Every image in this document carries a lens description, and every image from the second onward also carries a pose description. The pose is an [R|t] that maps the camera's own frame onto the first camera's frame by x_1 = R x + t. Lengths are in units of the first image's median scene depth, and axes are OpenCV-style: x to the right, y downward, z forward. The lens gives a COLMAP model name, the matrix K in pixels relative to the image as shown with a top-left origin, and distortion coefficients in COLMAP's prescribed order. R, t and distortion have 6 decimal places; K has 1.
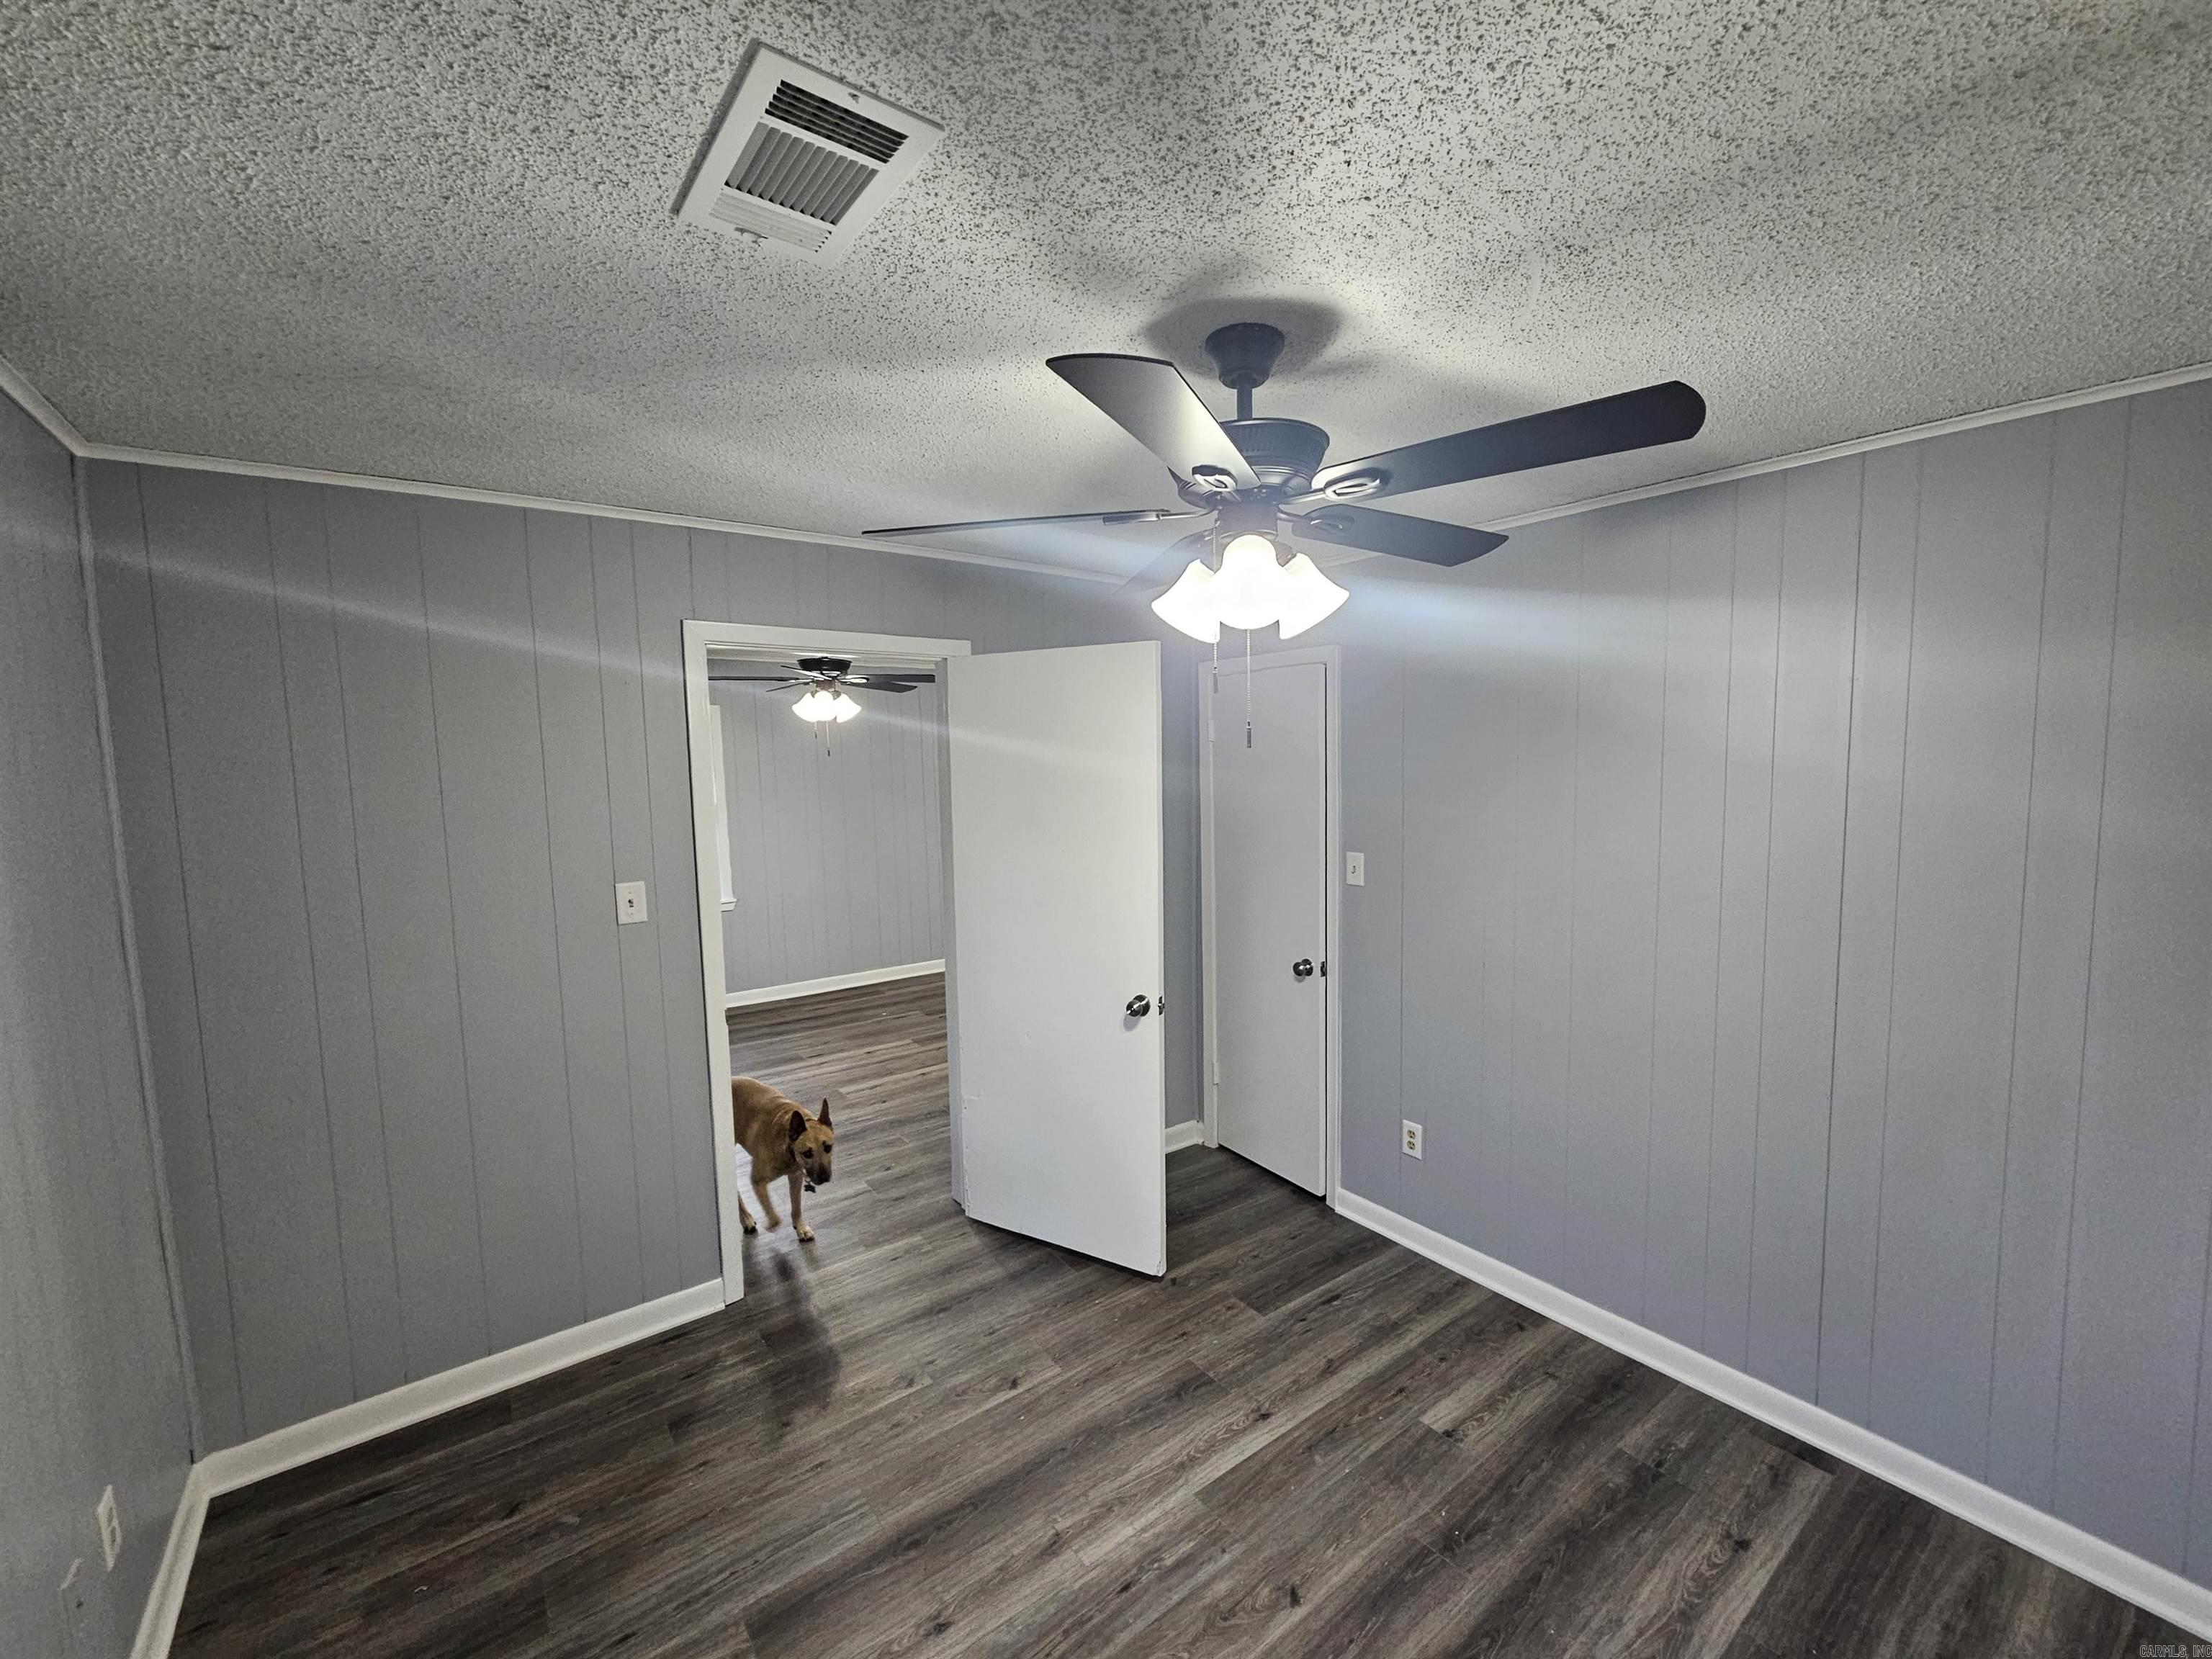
lens RADIAL K [[907.2, 0, 1119.0], [0, 907.2, 835.0], [0, 0, 1]] dist [-0.002264, 0.000461]
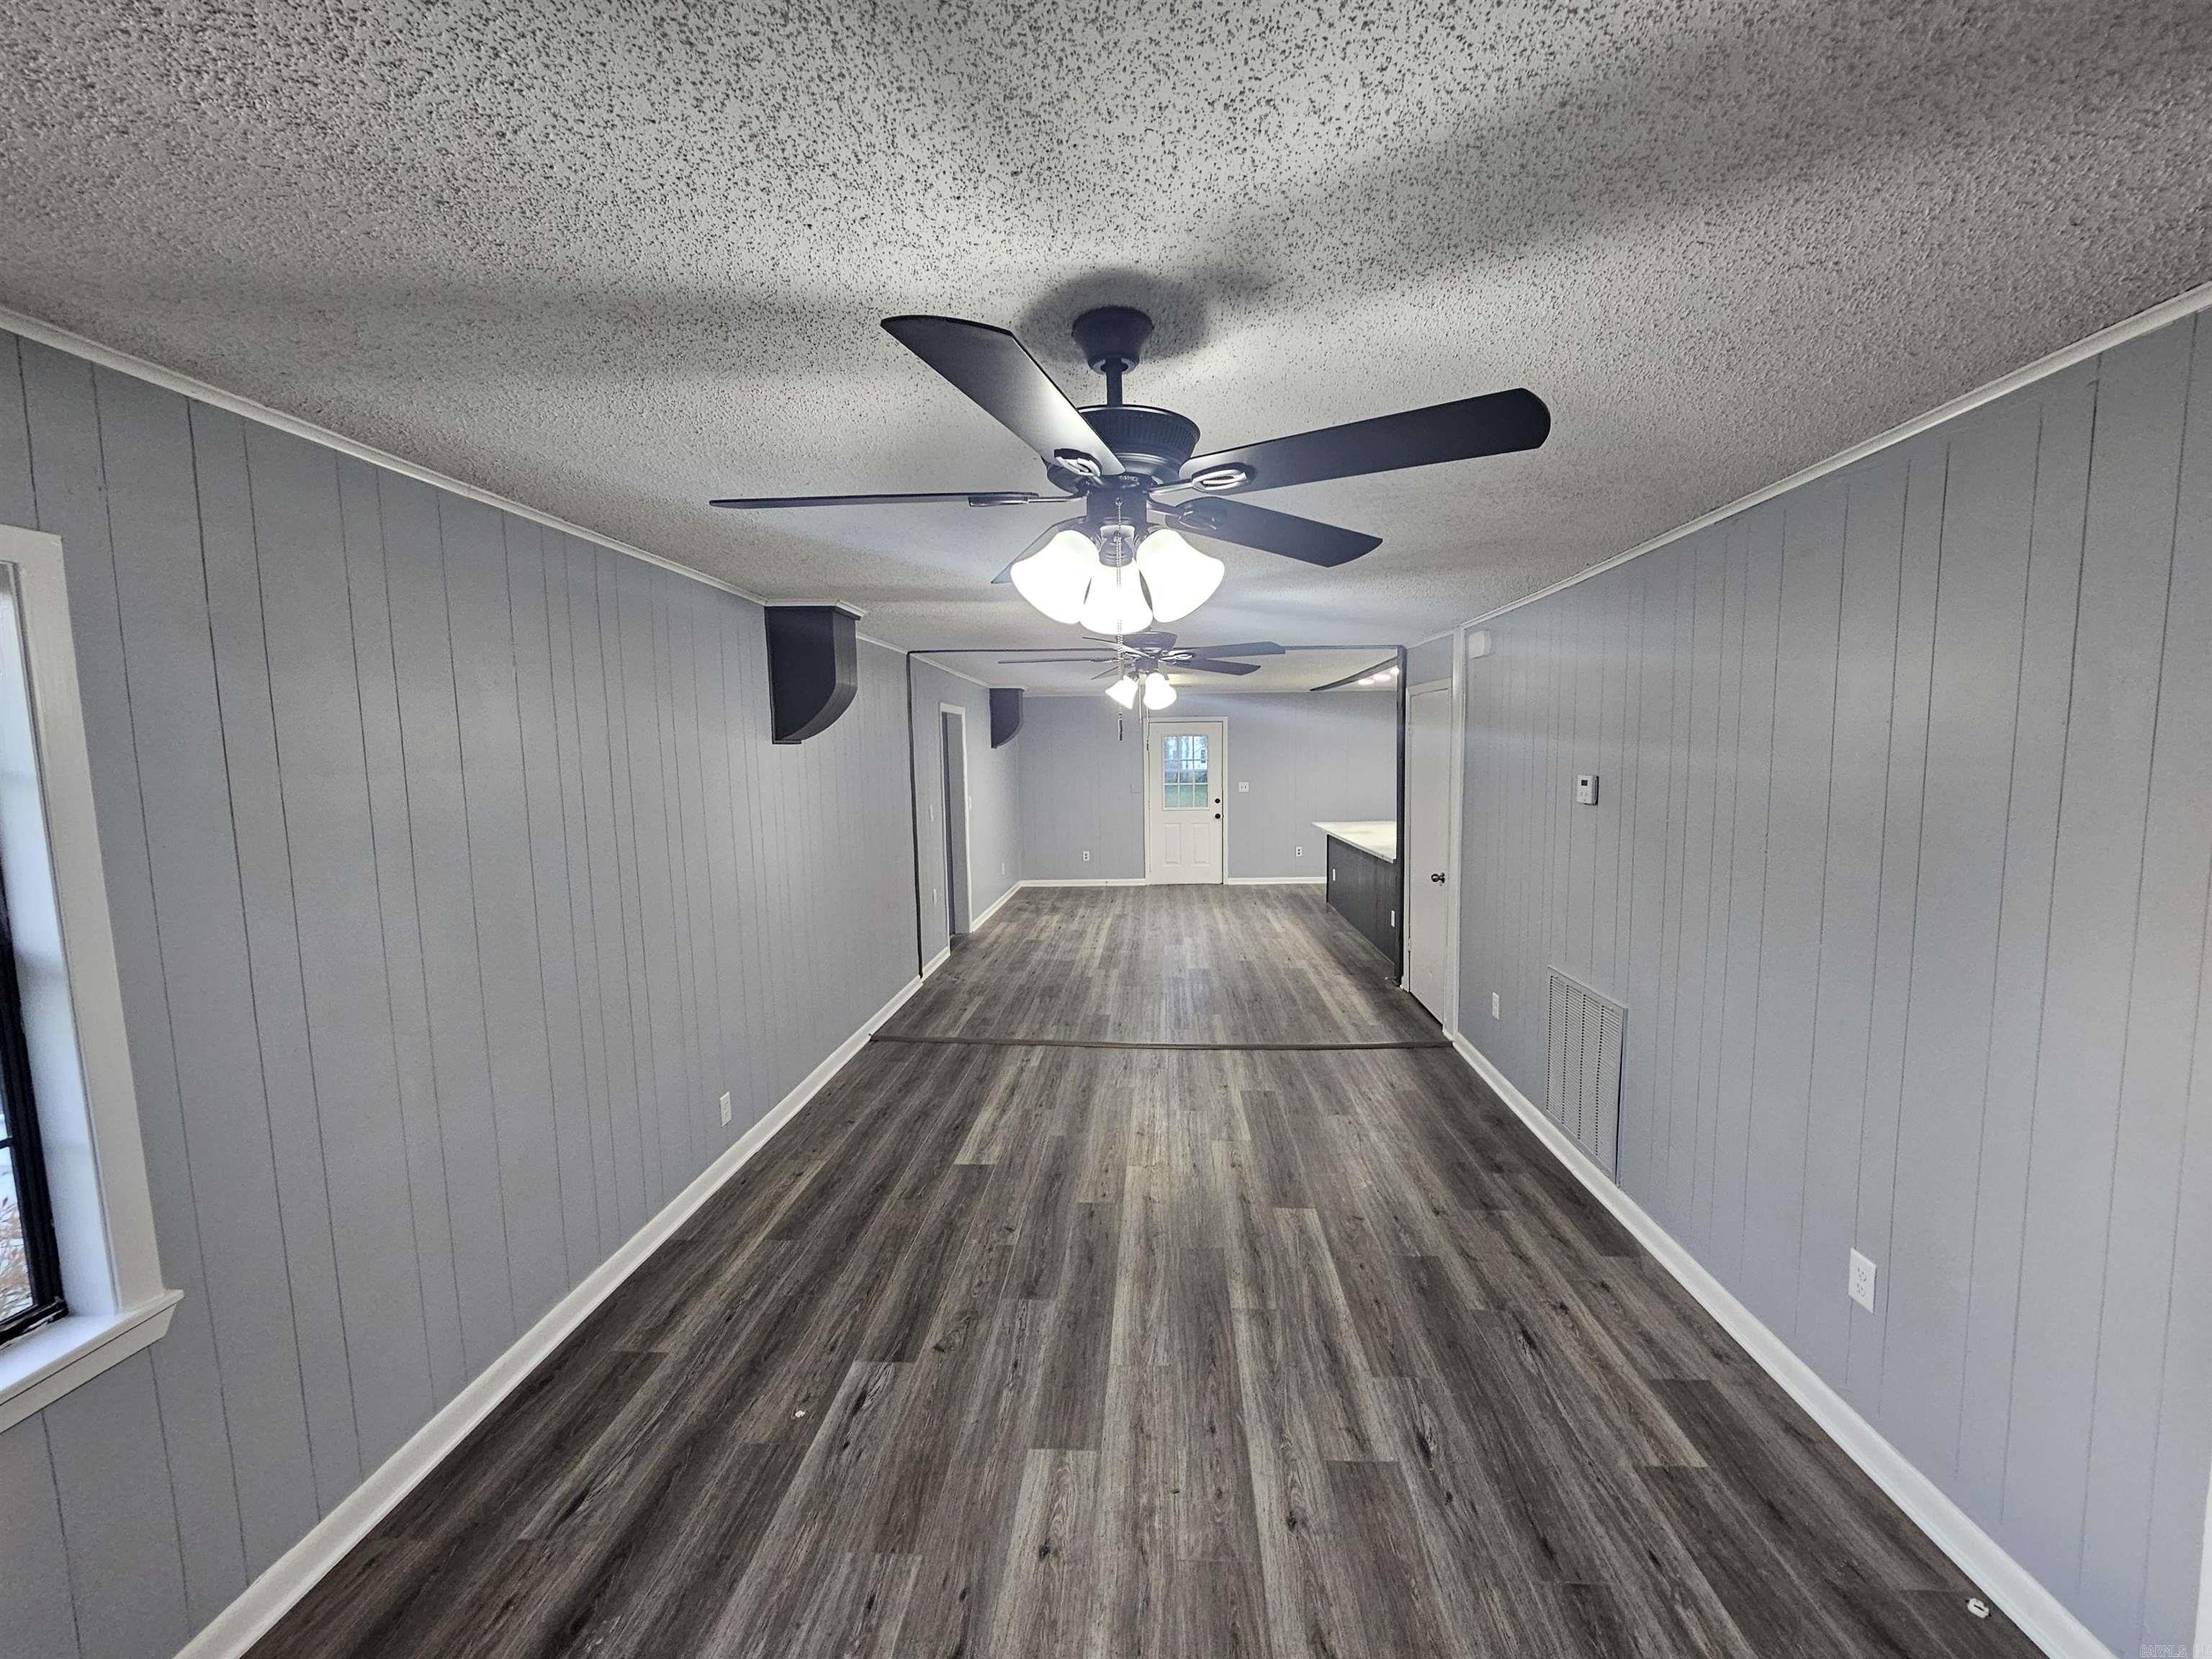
lens RADIAL K [[907.2, 0, 1119.0], [0, 907.2, 835.0], [0, 0, 1]] dist [-0.002264, 0.000461]
pose [[0.637808, -0.058648, 0.767959, -0.477417], [0.071423, 0.997304, 0.016845, -0.047917], [-0.766876, 0.044106, 0.640278, 0.668261]]
